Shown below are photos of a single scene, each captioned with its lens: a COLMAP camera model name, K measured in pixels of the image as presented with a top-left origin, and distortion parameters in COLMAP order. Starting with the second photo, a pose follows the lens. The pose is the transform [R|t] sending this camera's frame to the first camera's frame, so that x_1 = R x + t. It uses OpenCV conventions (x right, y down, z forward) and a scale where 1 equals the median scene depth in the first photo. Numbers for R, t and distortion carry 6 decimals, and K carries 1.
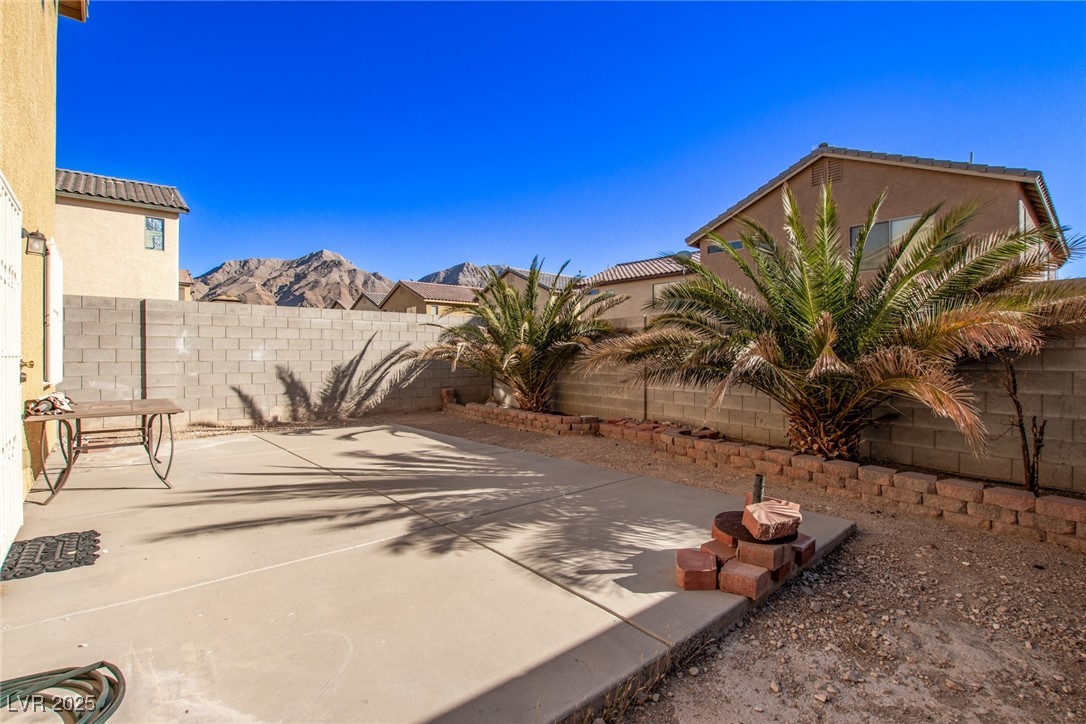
lens RADIAL K [[513.4, 0, 541.4], [0, 513.4, 365.2], [0, 0, 1]] dist [-0.027007, 0.000346]
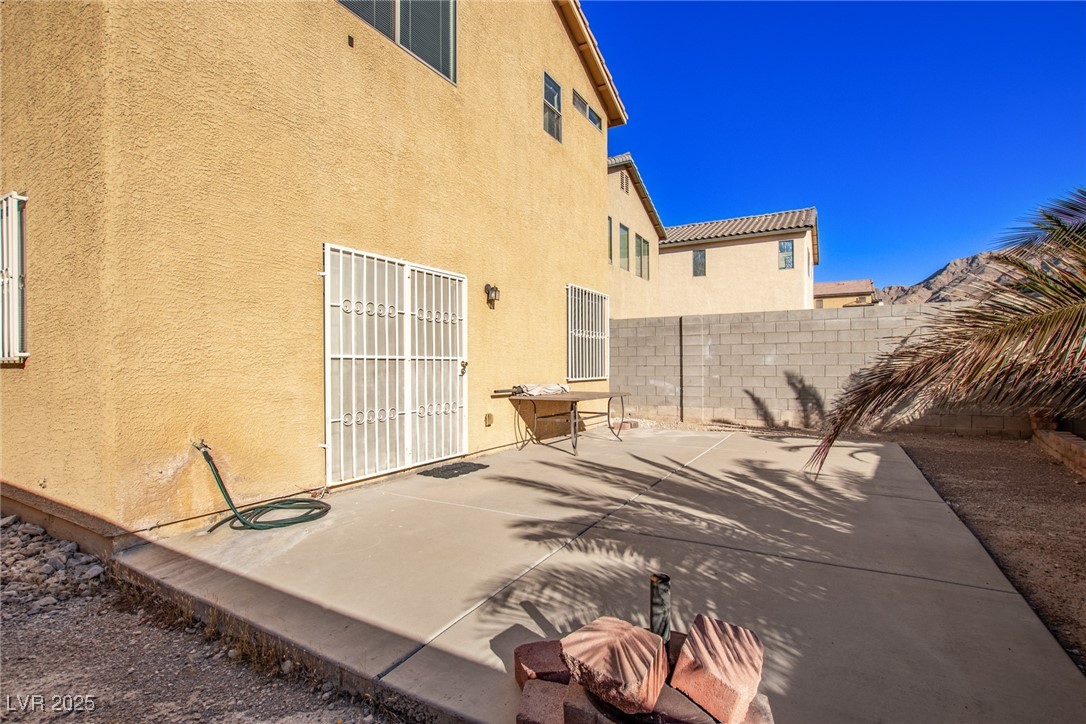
lens RADIAL K [[513.4, 0, 541.4], [0, 513.4, 365.2], [0, 0, 1]] dist [-0.027007, 0.000346]
pose [[0.319759, -0.003612, -0.947492, 0.574393], [-0.012275, 0.999893, -0.007955, 0.011850], [0.947419, 0.014174, 0.319681, 0.485860]]
